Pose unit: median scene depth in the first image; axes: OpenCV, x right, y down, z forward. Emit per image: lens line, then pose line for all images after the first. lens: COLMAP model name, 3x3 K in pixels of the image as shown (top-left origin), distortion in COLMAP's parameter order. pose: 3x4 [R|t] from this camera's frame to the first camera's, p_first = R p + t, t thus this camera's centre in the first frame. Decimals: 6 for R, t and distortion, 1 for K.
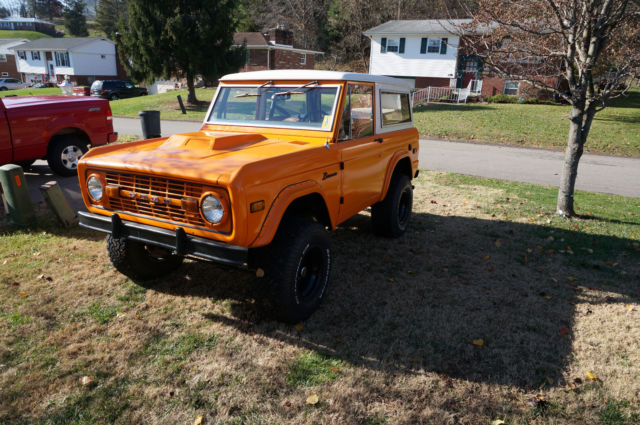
lens RADIAL K [[419.7, 0, 321.5], [0, 419.7, 211.0], [0, 0, 1]] dist [-0.037376, 0.018554]
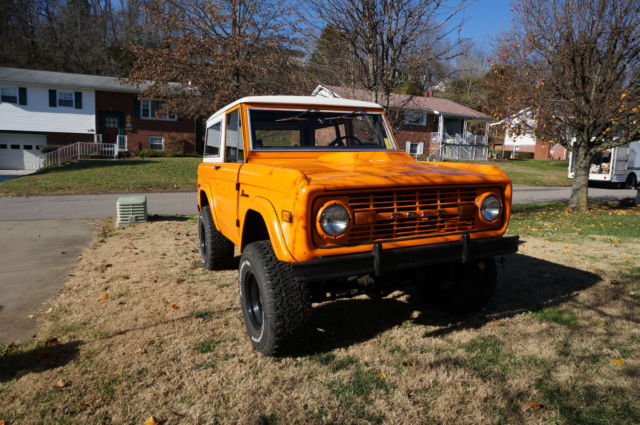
lens RADIAL K [[419.7, 0, 321.1], [0, 419.7, 211.0], [0, 0, 1]] dist [-0.037376, 0.018554]
pose [[0.624377, -0.123762, 0.771257, -0.122095], [0.227590, 0.973353, -0.028056, -0.005899], [-0.747233, 0.193048, 0.635906, 0.057084]]
